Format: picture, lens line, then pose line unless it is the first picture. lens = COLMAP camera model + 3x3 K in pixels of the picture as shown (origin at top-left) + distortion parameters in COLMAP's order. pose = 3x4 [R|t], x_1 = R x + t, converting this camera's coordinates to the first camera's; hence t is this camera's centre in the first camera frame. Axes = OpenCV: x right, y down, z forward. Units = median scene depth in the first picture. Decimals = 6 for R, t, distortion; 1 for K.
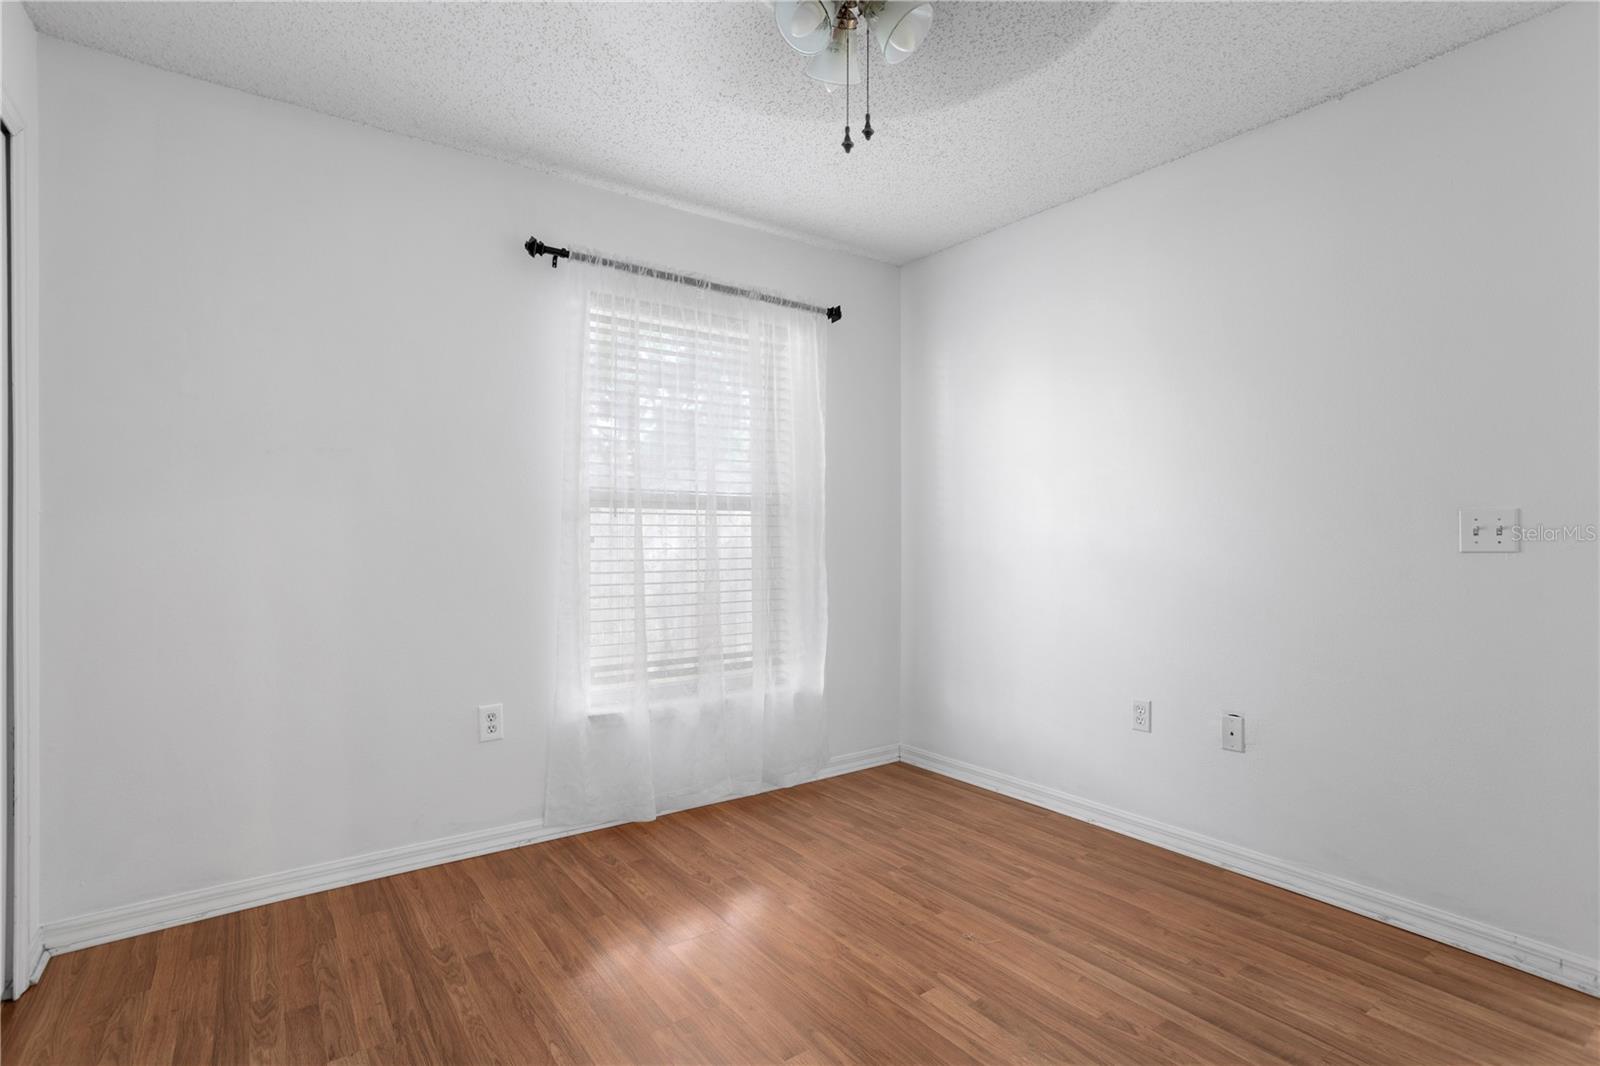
lens RADIAL K [[778.5, 0, 793.2], [0, 778.5, 537.1], [0, 0, 1]] dist [-0.034945, 0.013052]
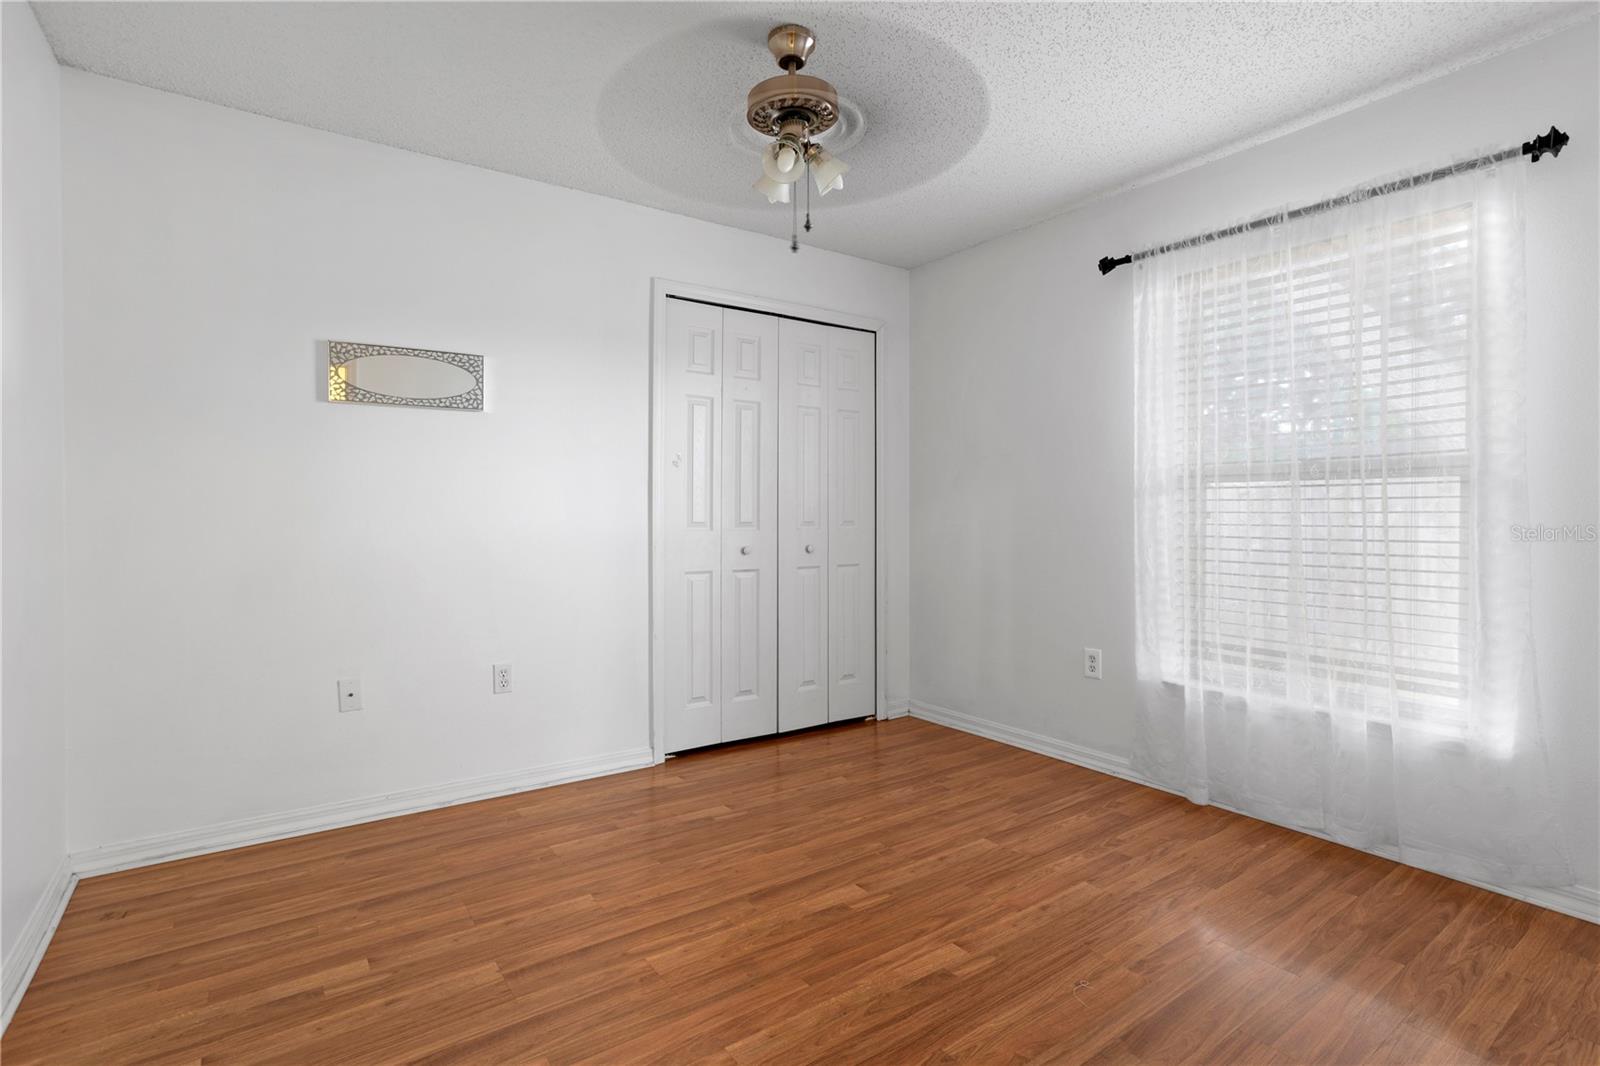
lens RADIAL K [[778.5, 0, 815.0], [0, 778.5, 518.0], [0, 0, 1]] dist [-0.034945, 0.013052]
pose [[0.005300, 0.005750, -0.999969, 0.790433], [-0.000780, 0.999983, 0.005746, 0.001418], [0.999986, 0.000750, 0.005304, 0.519496]]
